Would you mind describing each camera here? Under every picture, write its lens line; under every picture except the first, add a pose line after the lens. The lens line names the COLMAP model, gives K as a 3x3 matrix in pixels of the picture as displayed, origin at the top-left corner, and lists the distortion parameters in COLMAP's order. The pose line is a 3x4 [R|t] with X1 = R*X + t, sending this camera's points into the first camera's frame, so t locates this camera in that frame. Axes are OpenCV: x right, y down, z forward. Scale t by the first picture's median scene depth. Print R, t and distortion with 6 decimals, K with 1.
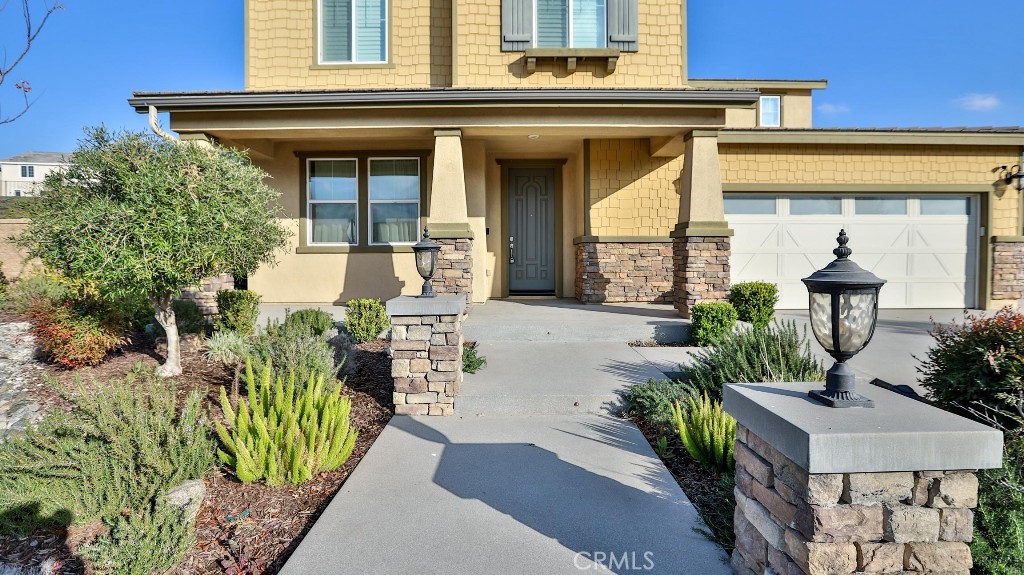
lens RADIAL K [[508.5, 0, 508.5], [0, 508.5, 279.7], [0, 0, 1]] dist [-0.035164, 0.004404]
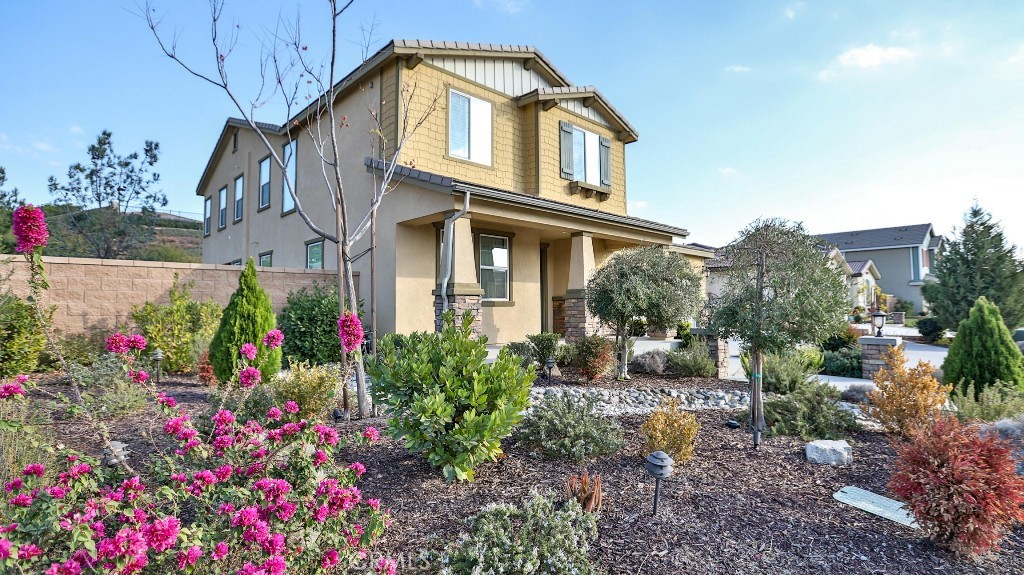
lens RADIAL K [[508.5, 0, 511.4], [0, 508.5, 289.4], [0, 0, 1]] dist [-0.035164, 0.004404]
pose [[0.717615, 0.030221, 0.695784, -1.135532], [0.031725, 0.996602, -0.076007, 0.005438], [-0.695717, 0.076617, 0.714218, 0.012954]]
